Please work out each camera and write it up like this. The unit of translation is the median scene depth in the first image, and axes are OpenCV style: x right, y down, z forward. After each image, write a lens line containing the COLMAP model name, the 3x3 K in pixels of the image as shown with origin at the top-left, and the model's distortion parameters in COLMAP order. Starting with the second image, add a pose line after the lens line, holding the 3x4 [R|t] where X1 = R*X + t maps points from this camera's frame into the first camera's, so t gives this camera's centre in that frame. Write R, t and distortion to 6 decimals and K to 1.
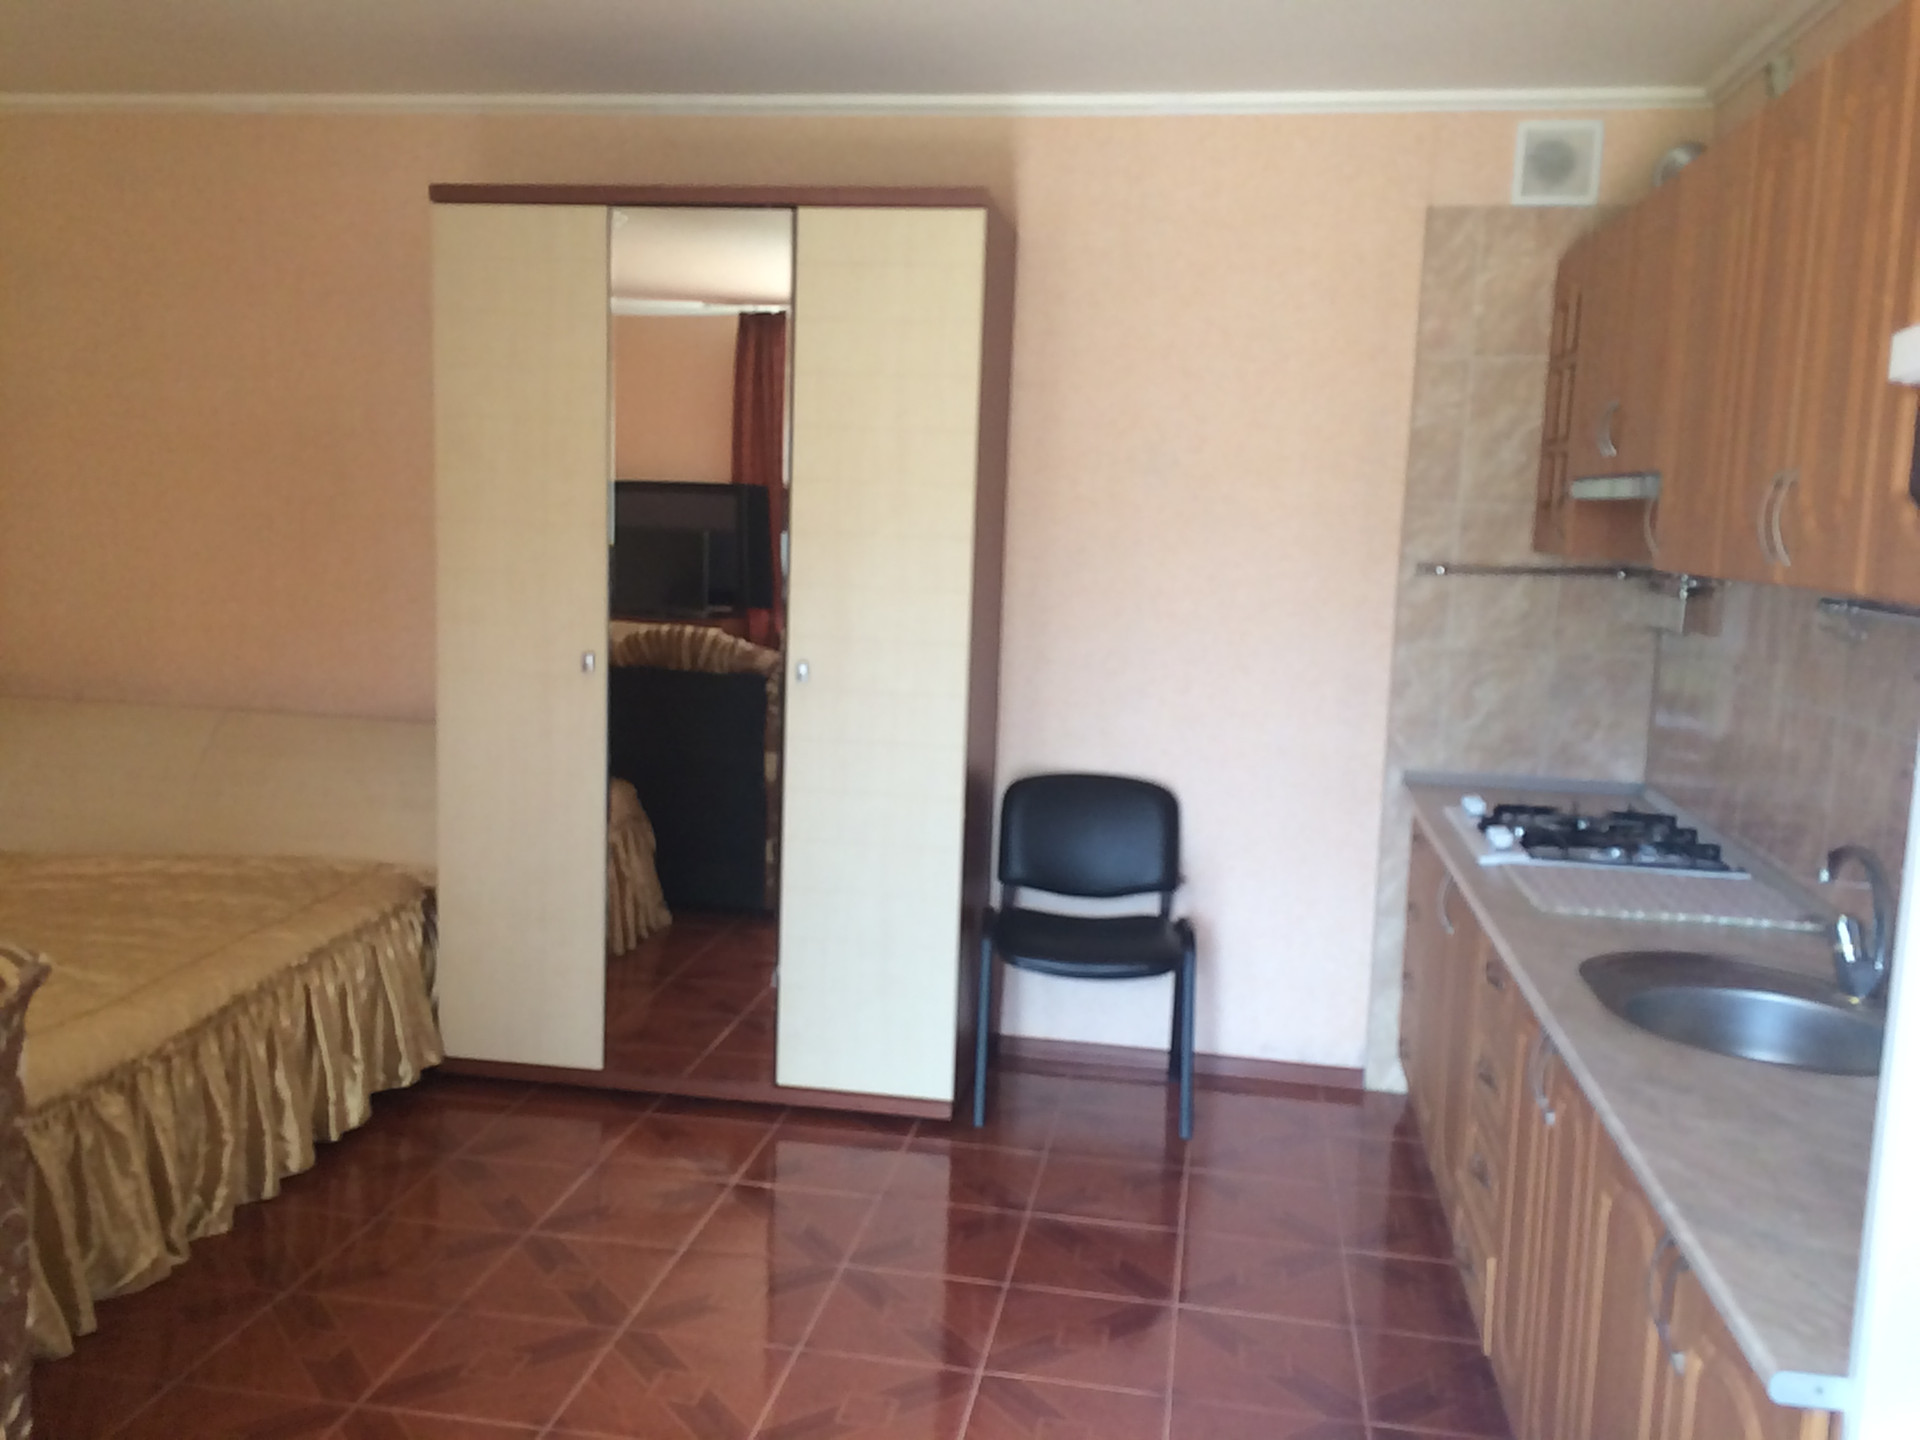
lens RADIAL K [[1619.5, 0, 960.0], [0, 1619.5, 720.0], [0, 0, 1]] dist [0.112879, -0.133783]
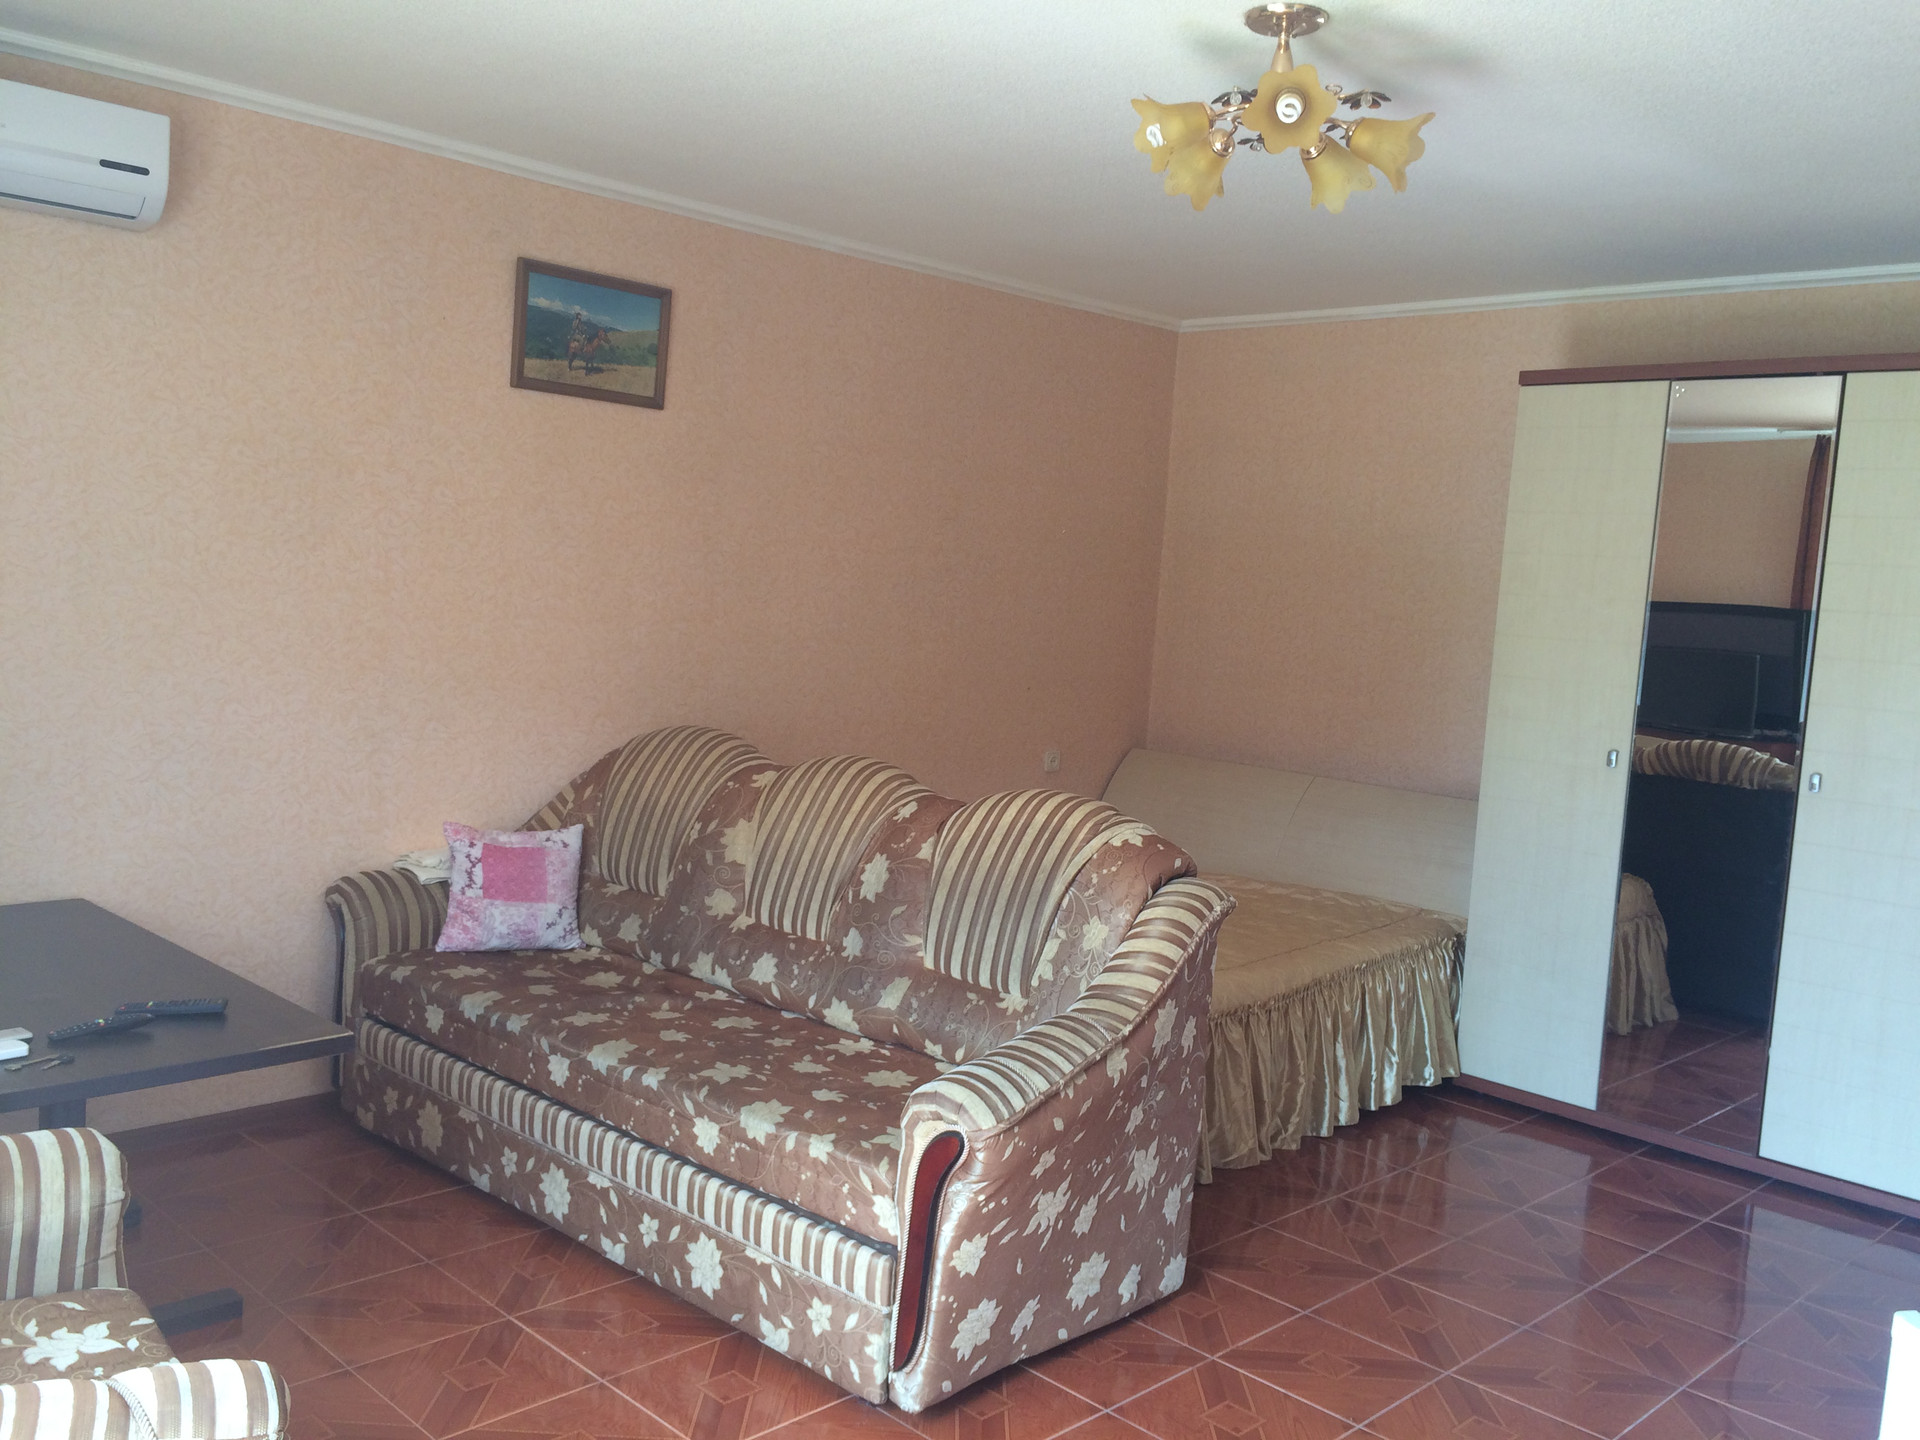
lens RADIAL K [[1659.2, 0, 948.8], [0, 1659.2, 712.7], [0, 0, 1]] dist [0.095126, -0.128453]
pose [[0.816023, 0.066845, -0.574141, 0.075354], [-0.108790, 0.993300, -0.038975, 0.030967], [0.567689, 0.094265, 0.817828, -0.268918]]
